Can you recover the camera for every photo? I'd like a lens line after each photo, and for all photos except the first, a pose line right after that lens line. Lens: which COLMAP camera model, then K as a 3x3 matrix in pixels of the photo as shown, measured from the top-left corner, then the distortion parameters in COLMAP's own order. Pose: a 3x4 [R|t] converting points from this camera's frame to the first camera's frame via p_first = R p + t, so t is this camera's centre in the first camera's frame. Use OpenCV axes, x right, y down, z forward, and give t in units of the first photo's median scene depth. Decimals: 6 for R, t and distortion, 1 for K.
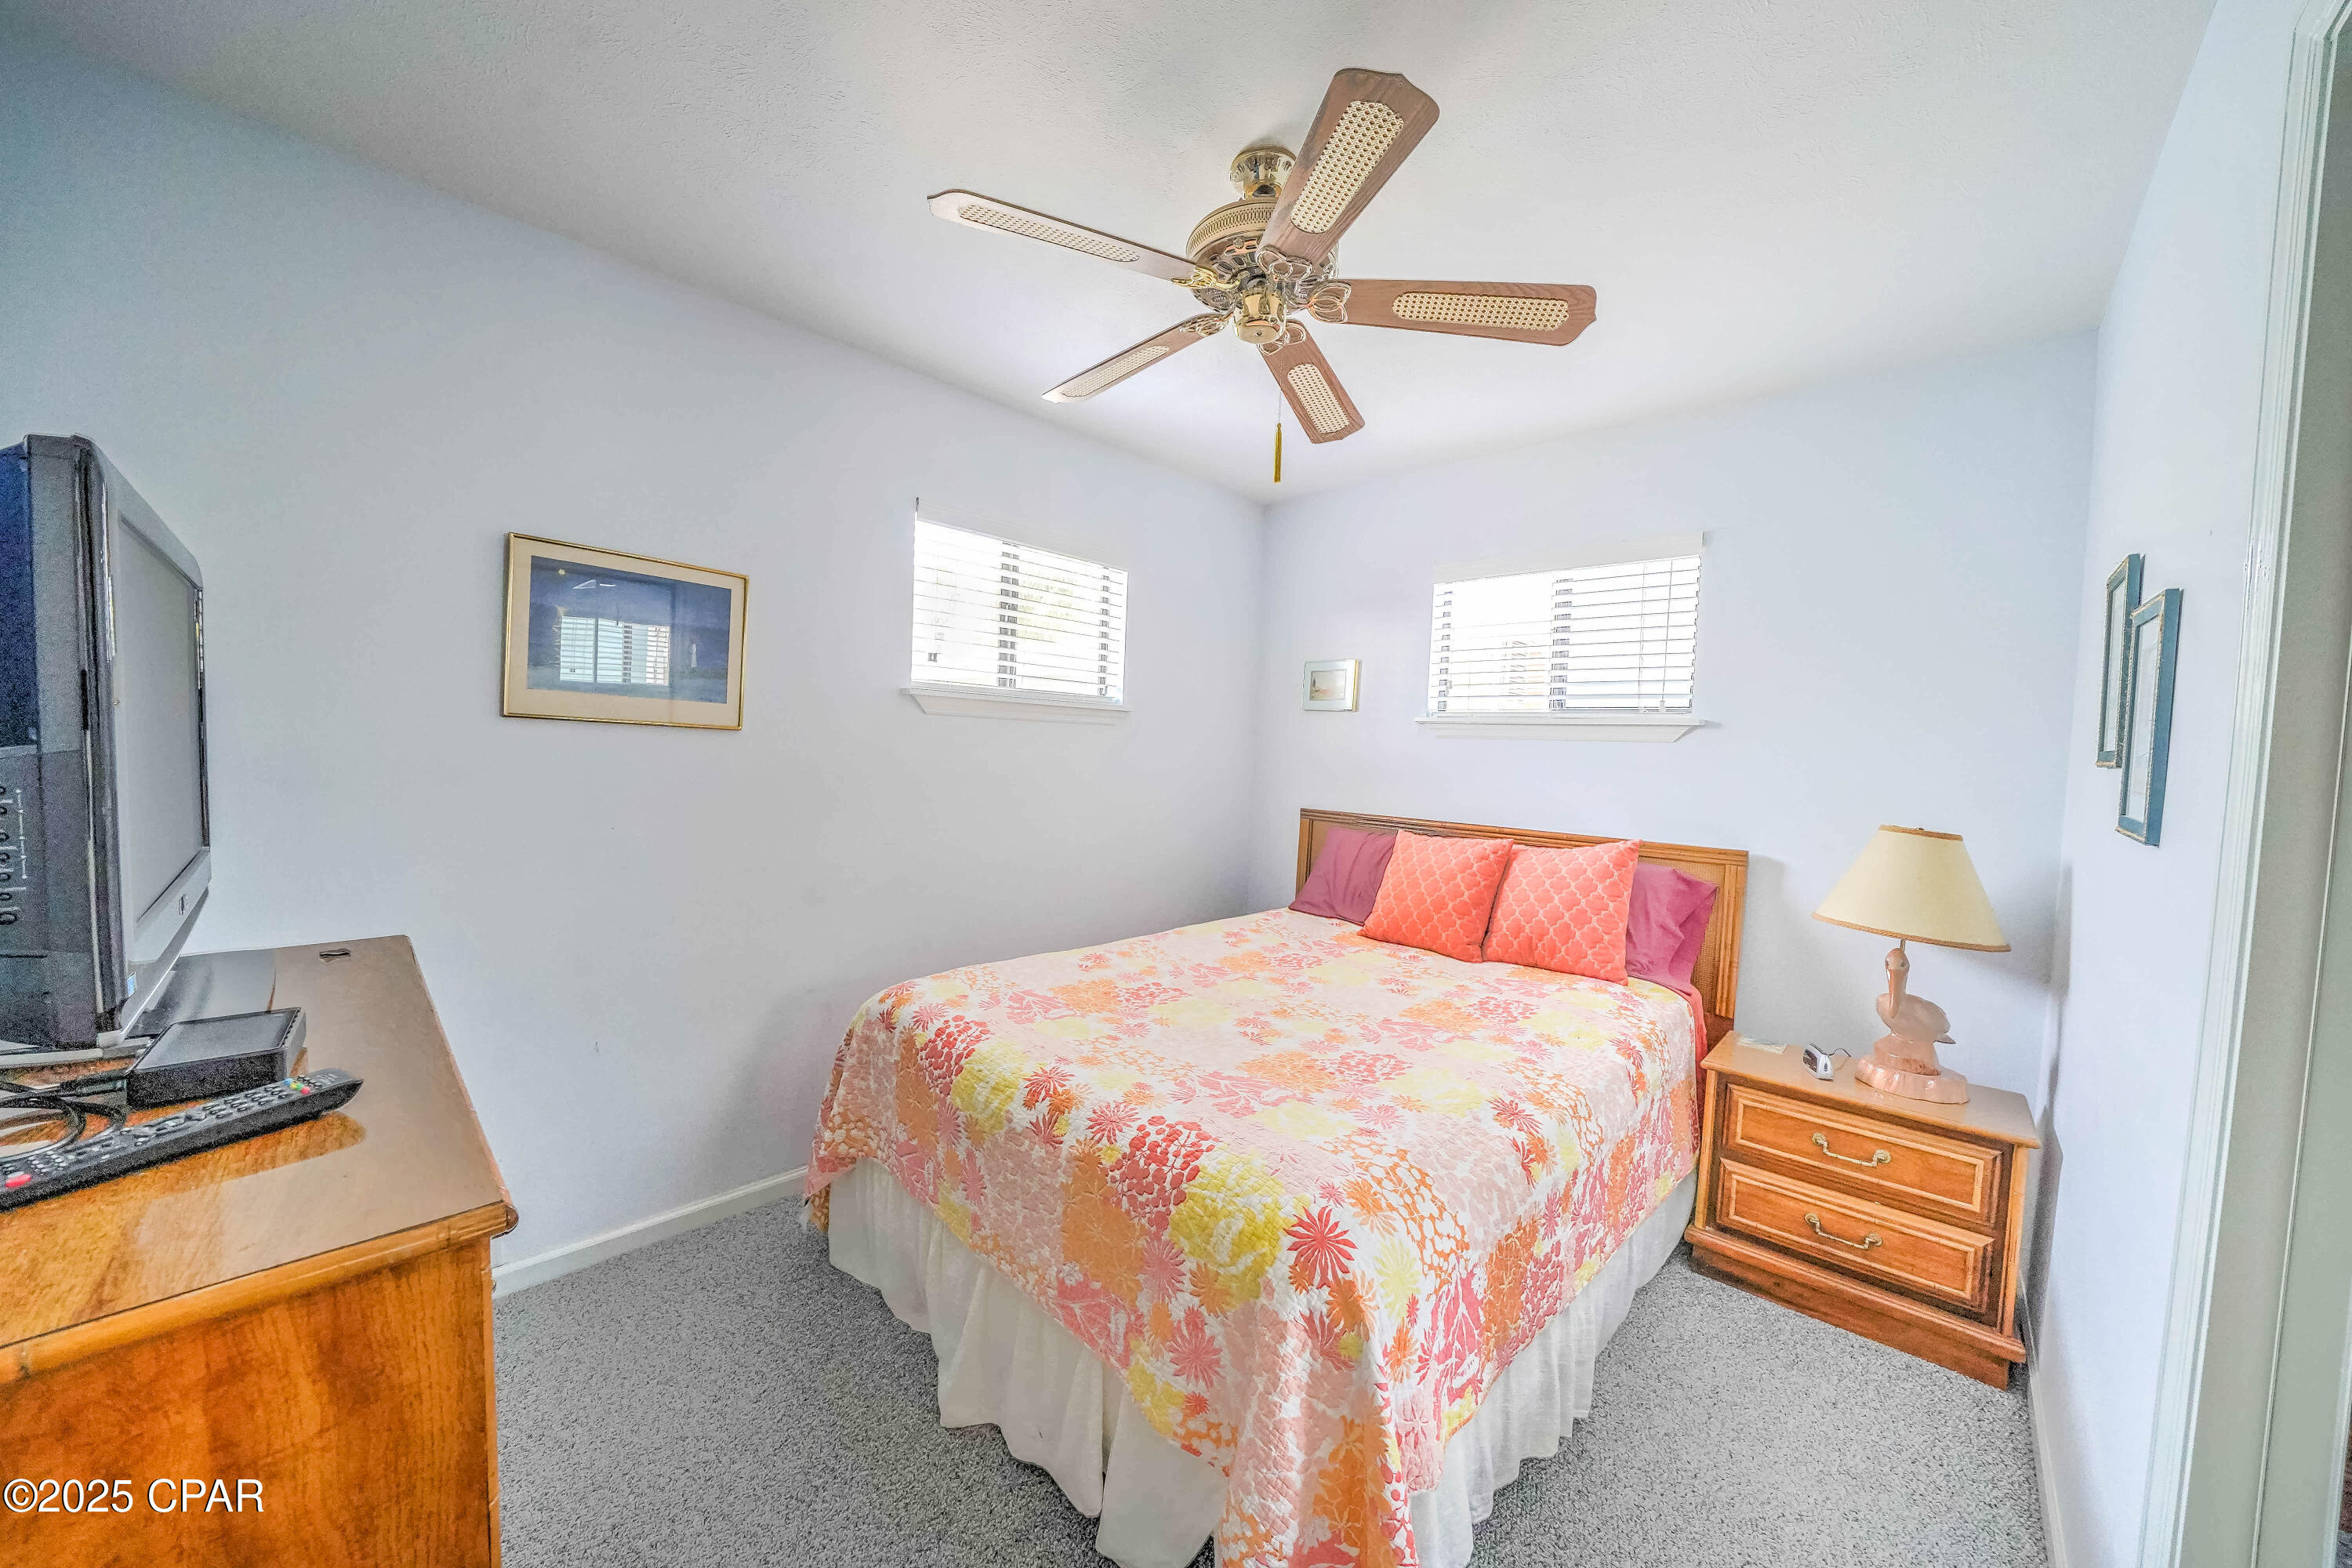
lens RADIAL K [[823.6, 0, 1171.0], [0, 823.6, 785.2], [0, 0, 1]] dist [-0.024719, 0.002070]
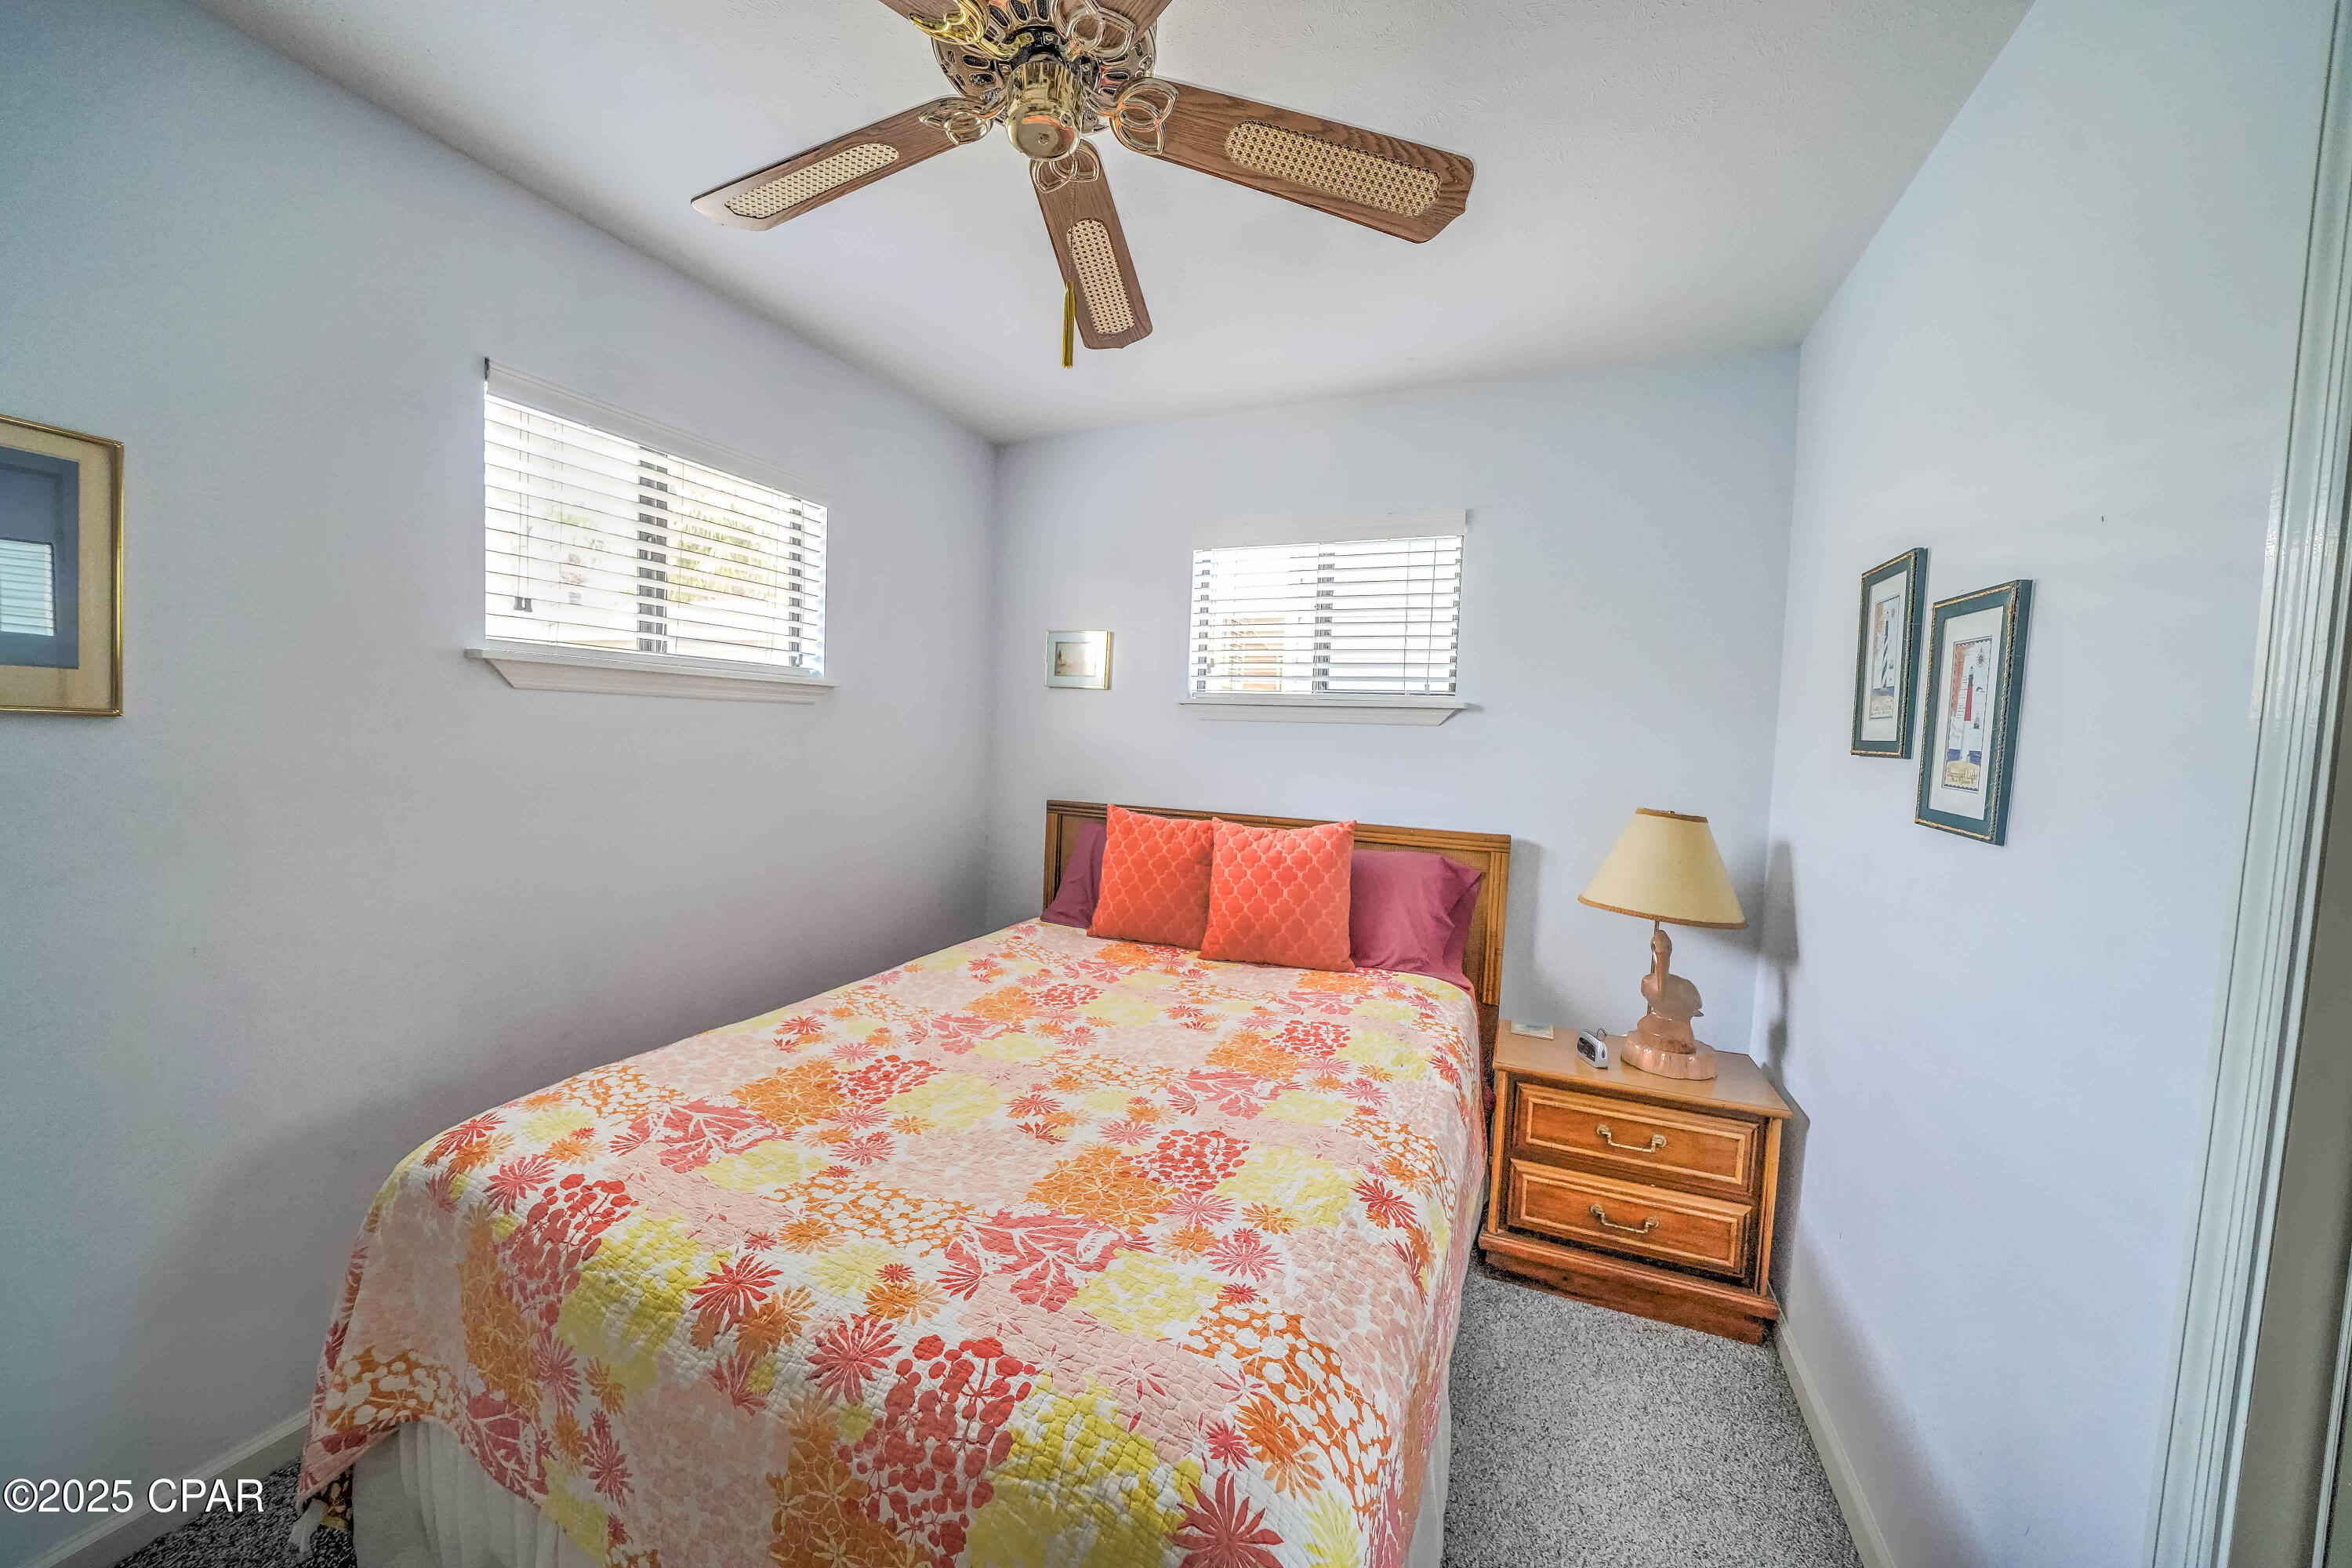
lens RADIAL K [[823.6, 0, 1171.0], [0, 823.6, 785.2], [0, 0, 1]] dist [-0.024719, 0.002070]
pose [[0.939232, -0.027347, 0.342193, -0.031314], [0.016747, 0.999285, 0.033894, -0.028534], [-0.342875, -0.026104, 0.939018, 0.256440]]
